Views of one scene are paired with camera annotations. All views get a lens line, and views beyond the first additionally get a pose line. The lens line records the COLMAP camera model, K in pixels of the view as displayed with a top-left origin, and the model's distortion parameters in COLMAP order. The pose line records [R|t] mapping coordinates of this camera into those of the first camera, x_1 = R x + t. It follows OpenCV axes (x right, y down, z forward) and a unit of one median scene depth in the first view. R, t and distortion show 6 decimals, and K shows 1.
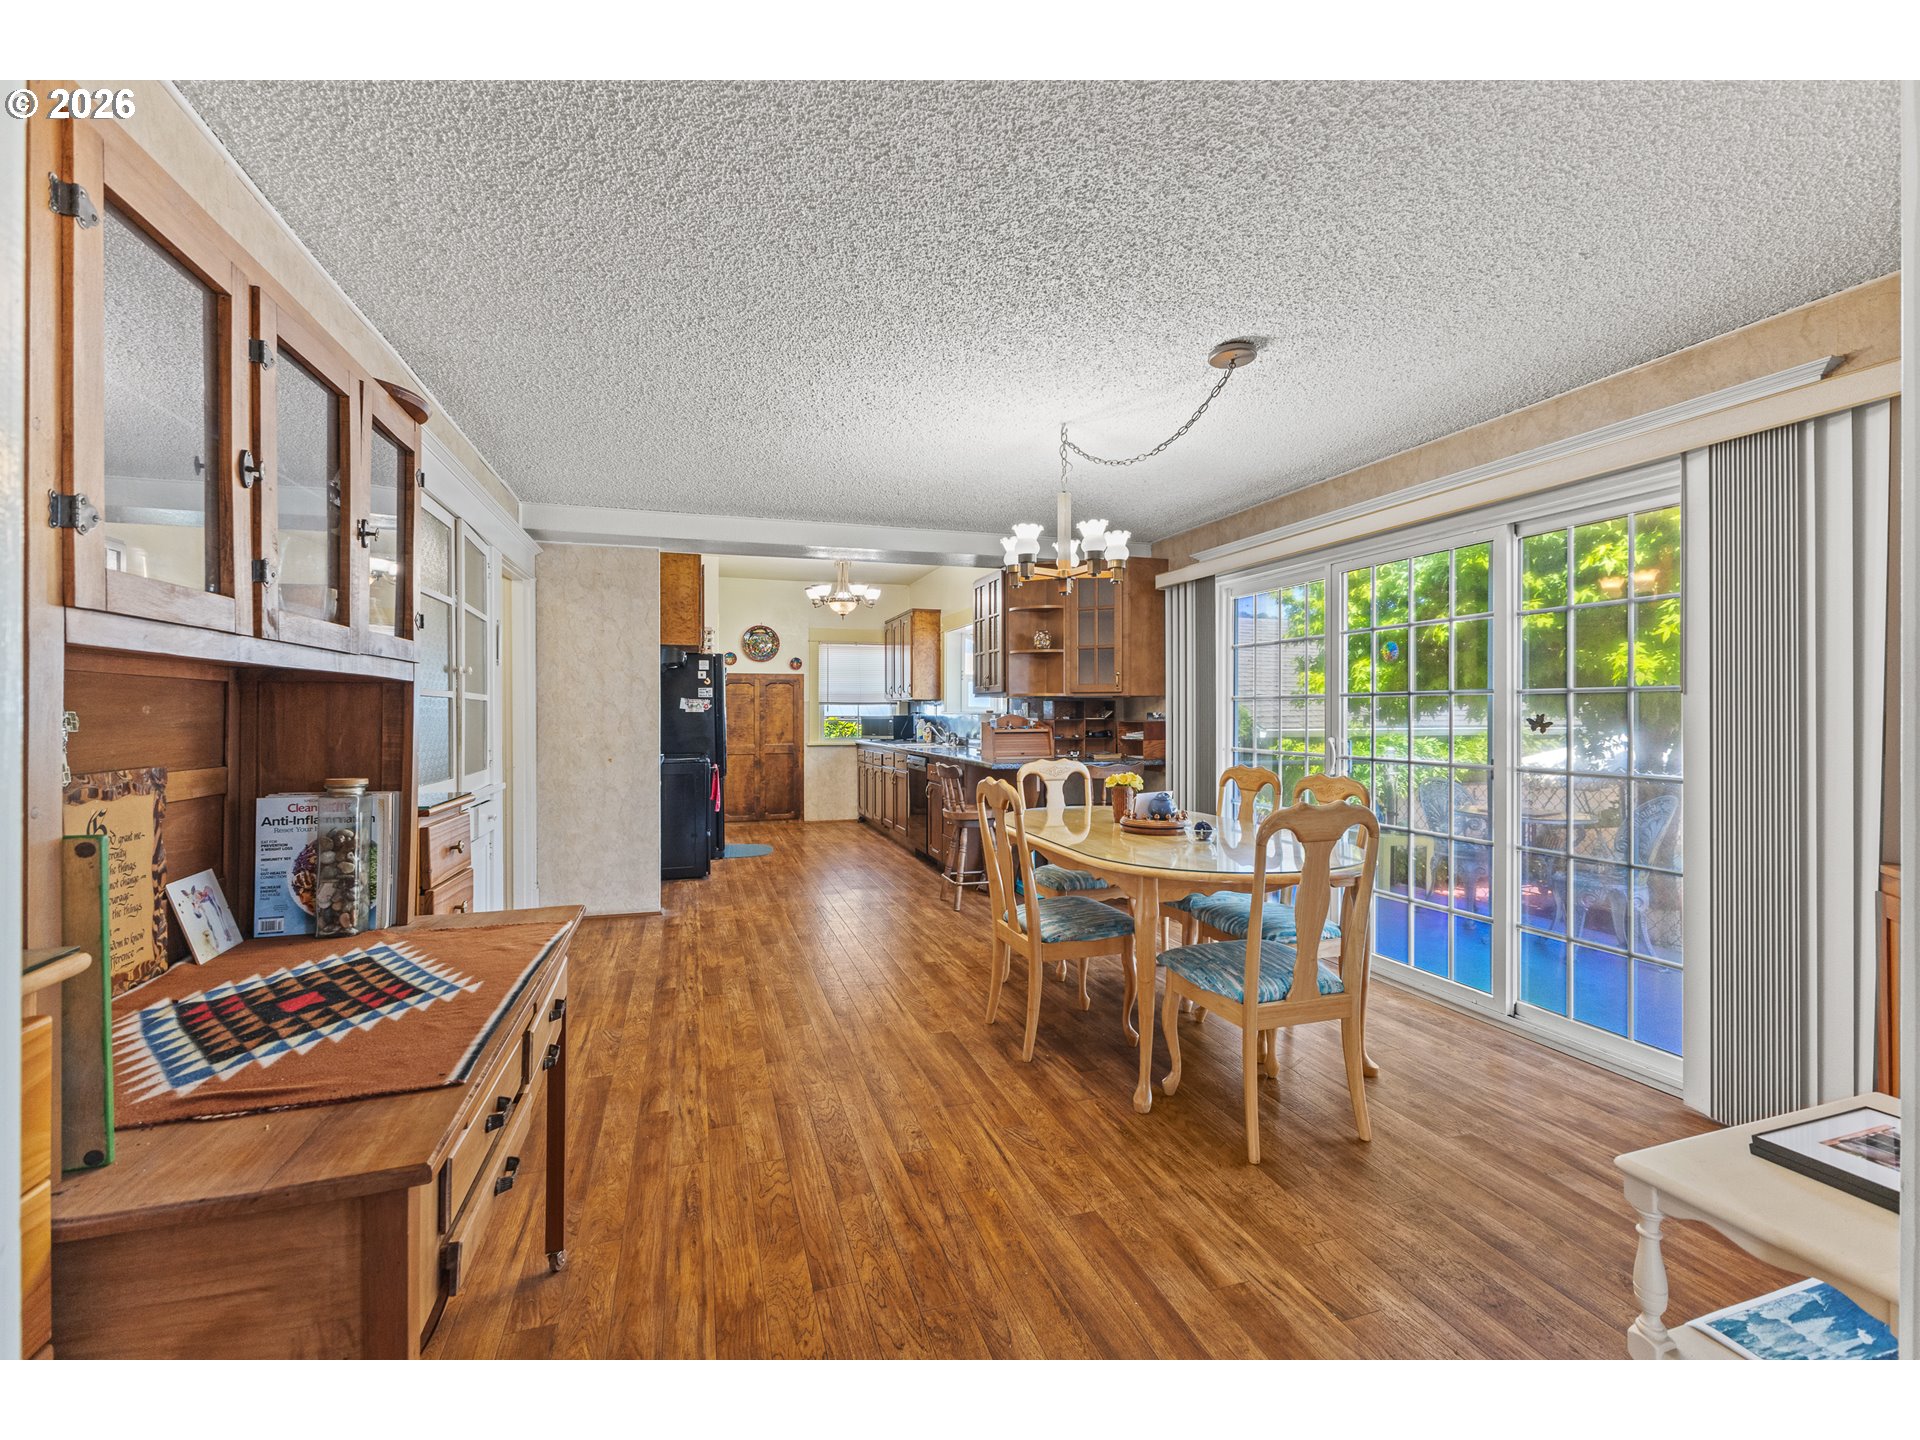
lens RADIAL K [[826.2, 0, 967.5], [0, 826.2, 715.7], [0, 0, 1]] dist [0.010076, -0.000933]
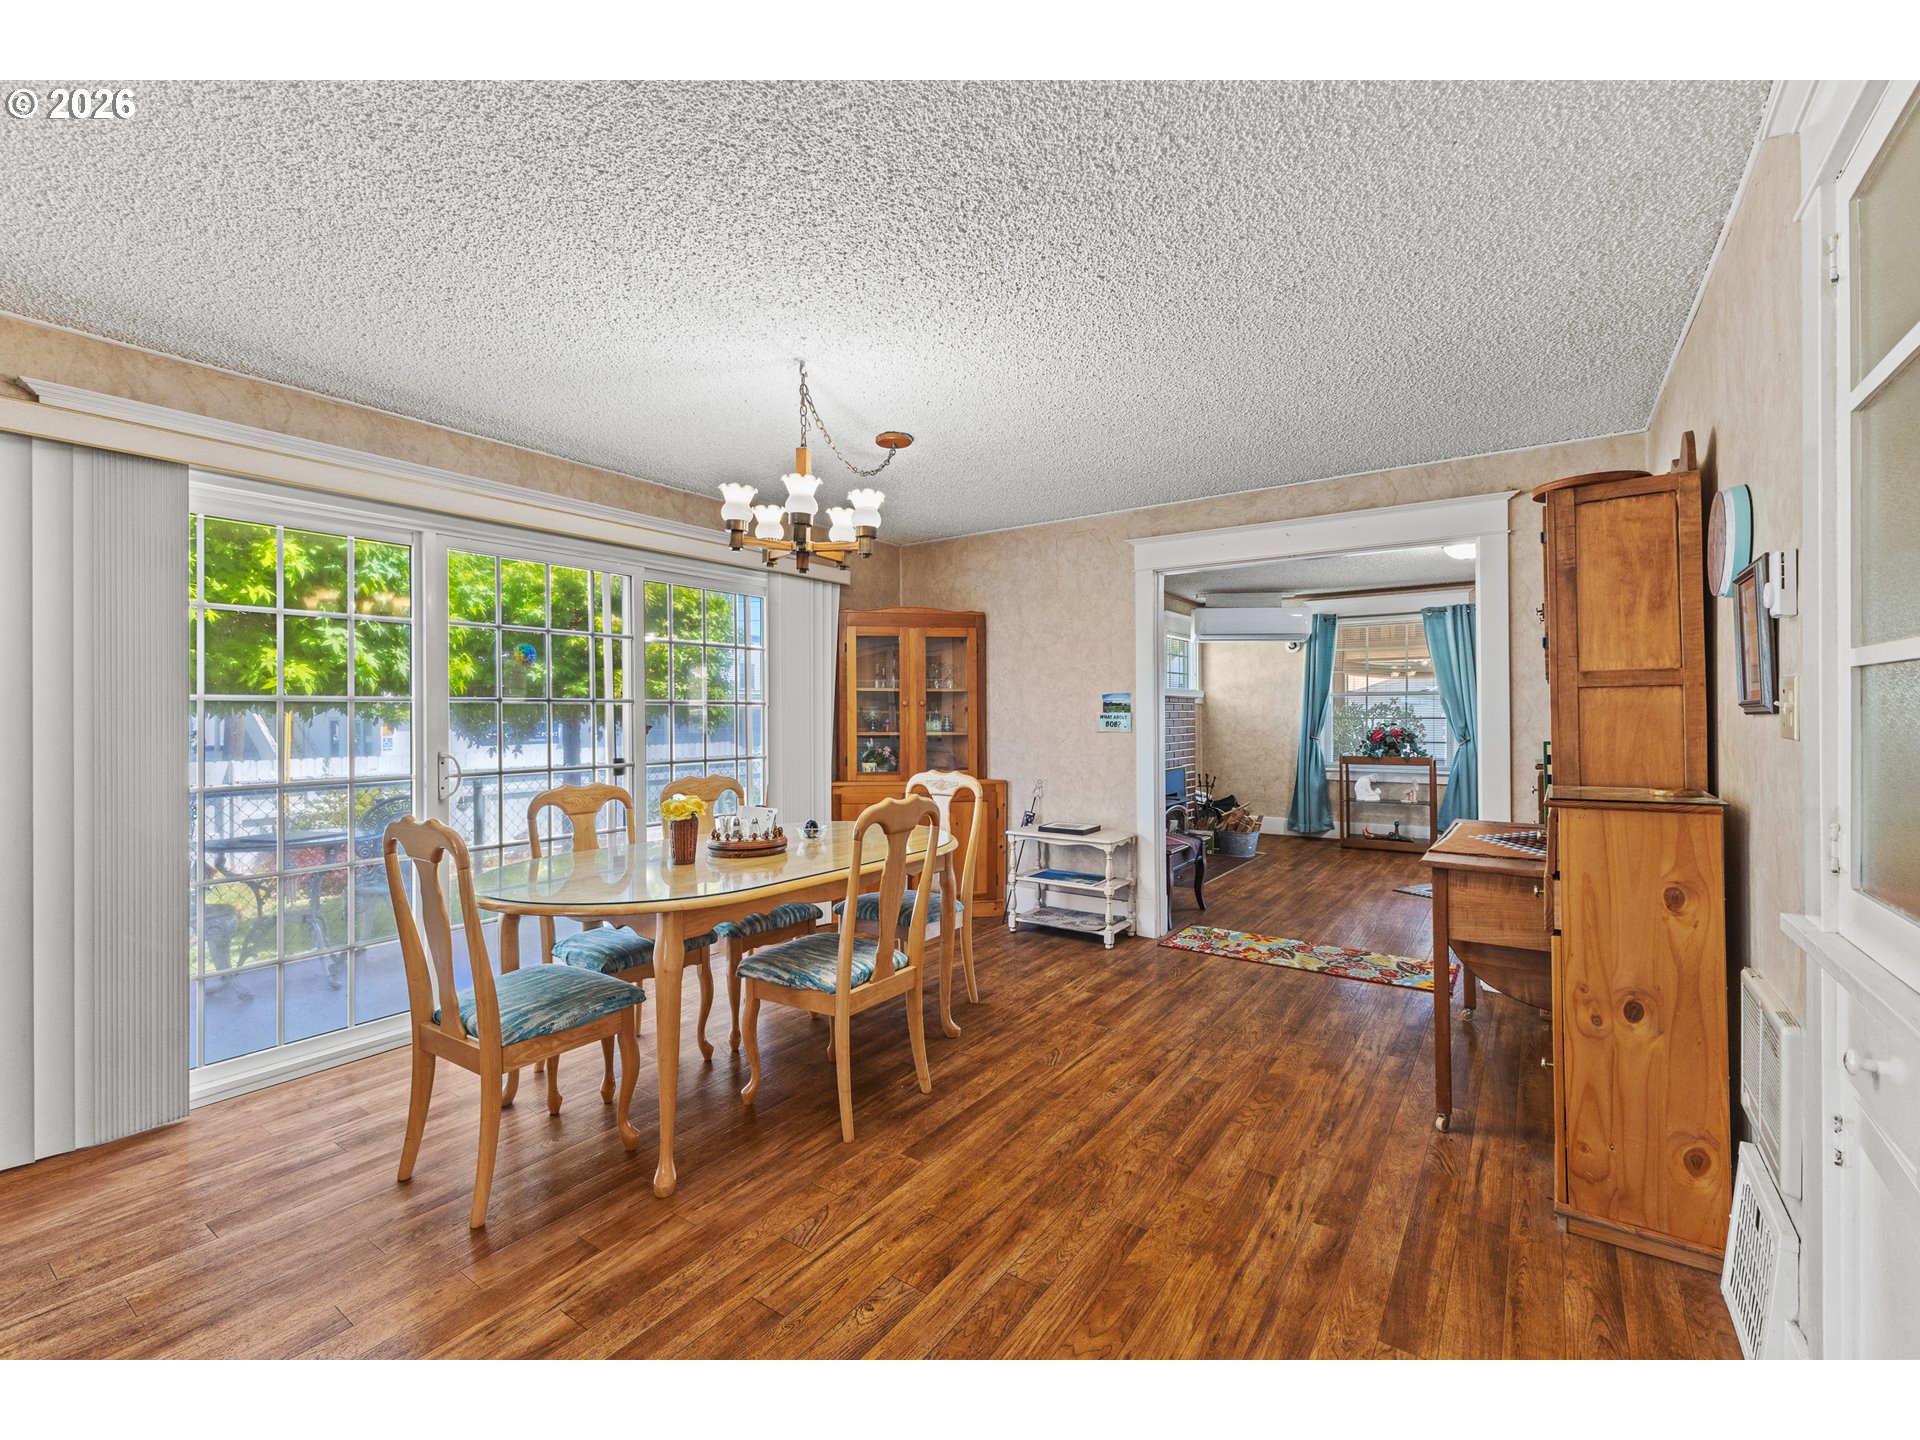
lens RADIAL K [[826.2, 0, 961.3], [0, 826.2, 708.9], [0, 0, 1]] dist [0.010076, -0.000933]
pose [[-0.594643, 0.013218, 0.803881, -0.772780], [0.014673, 0.999877, -0.005587, -0.004981], [-0.803856, 0.008473, -0.594764, 1.671976]]
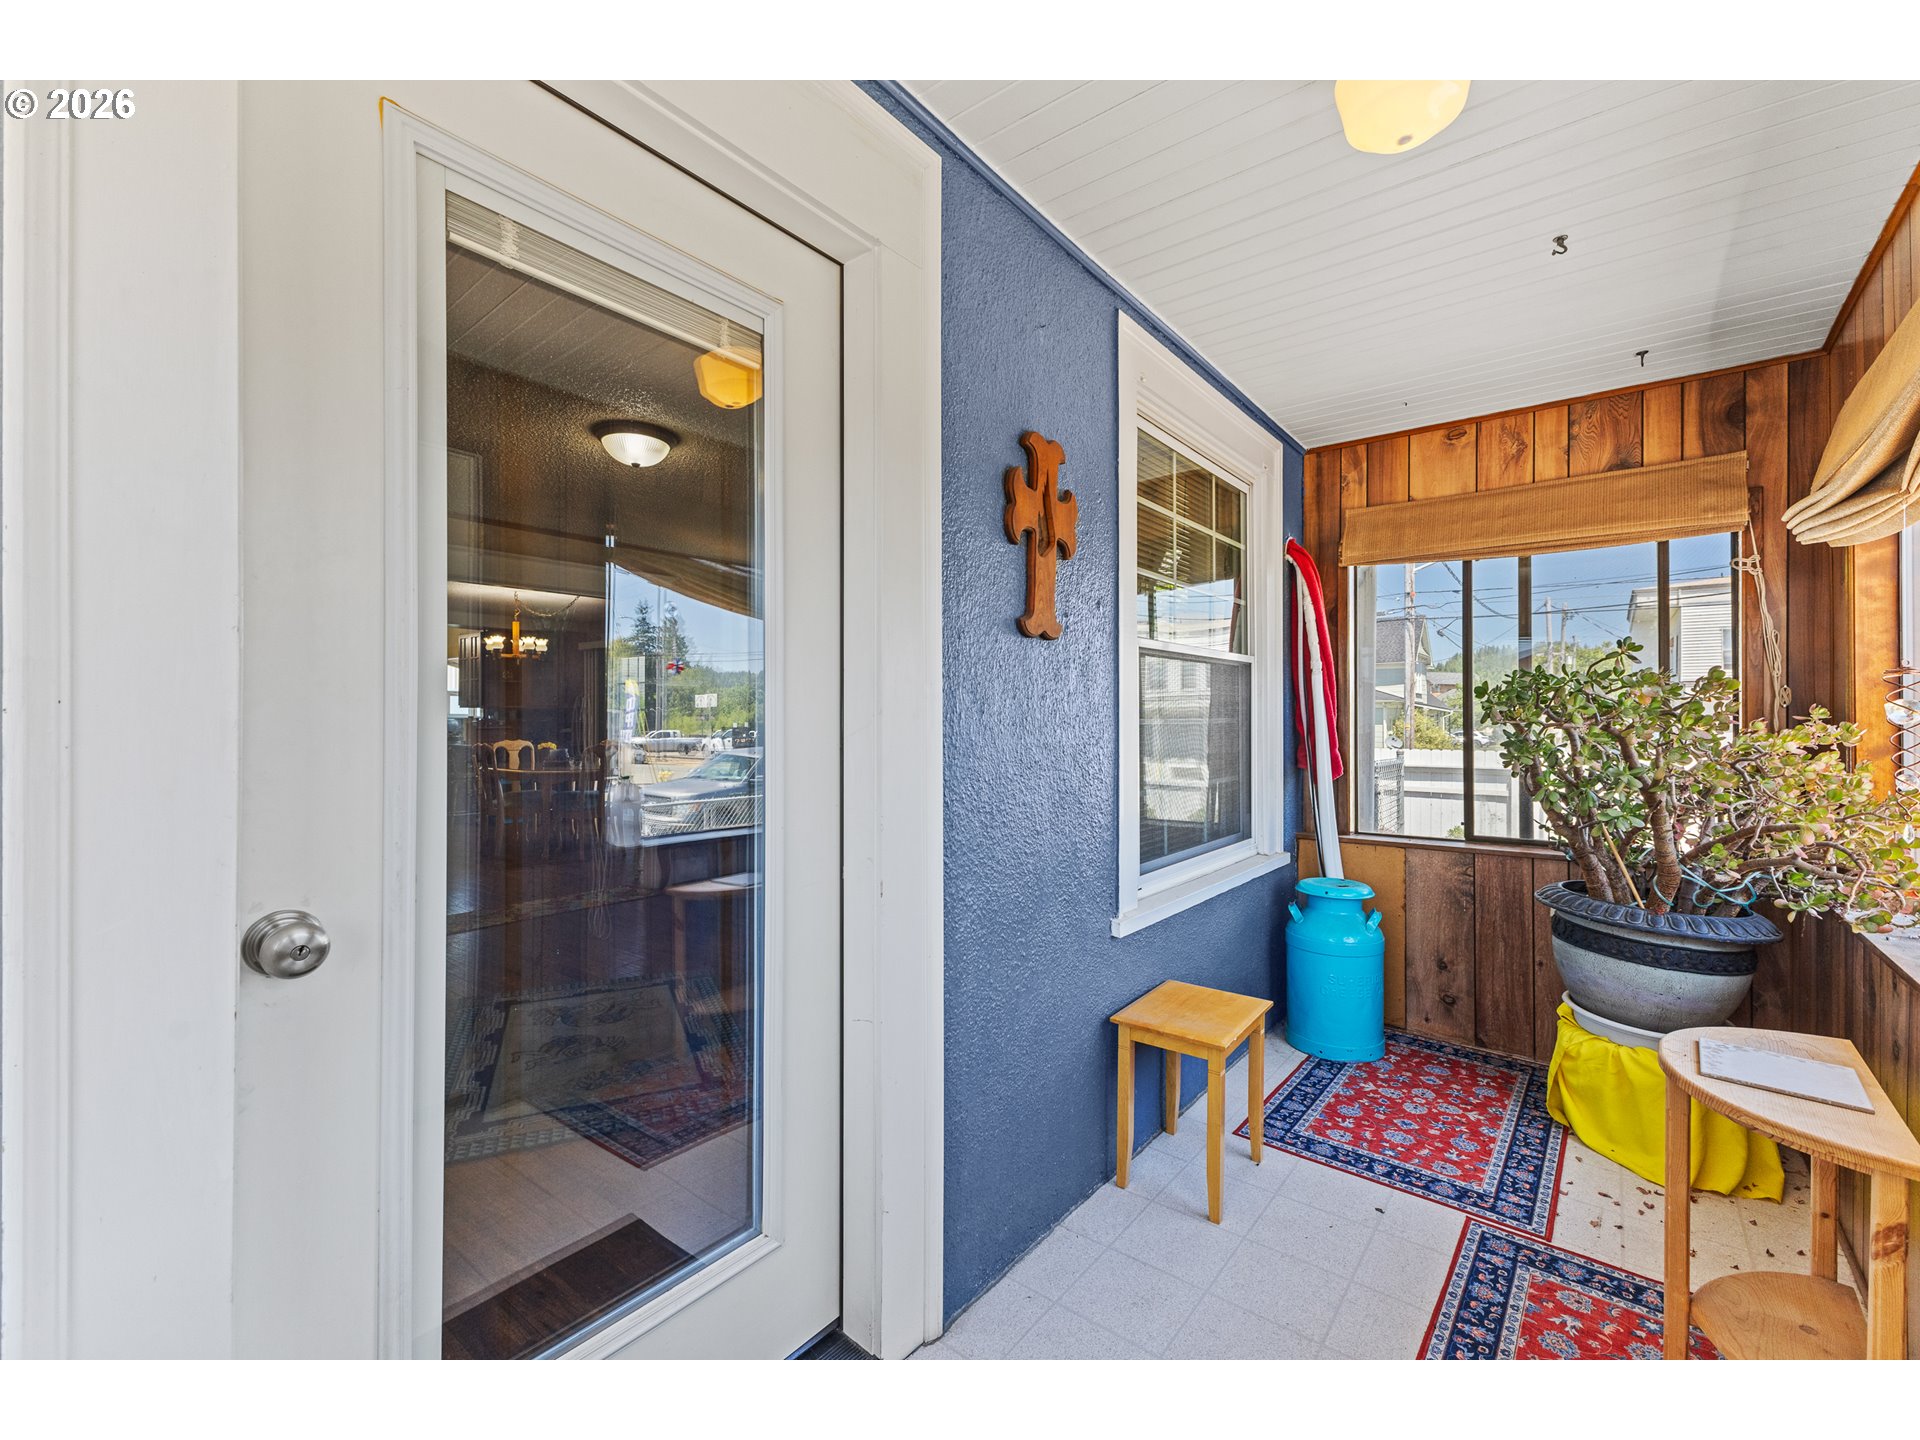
lens RADIAL K [[826.2, 0, 960.9], [0, 826.2, 721.9], [0, 0, 1]] dist [0.010076, -0.000933]
pose [[0.834875, 0.002671, 0.550433, -0.146482], [-0.000251, 0.999990, -0.004472, 0.029253], [-0.550439, 0.003596, 0.834867, -1.982199]]
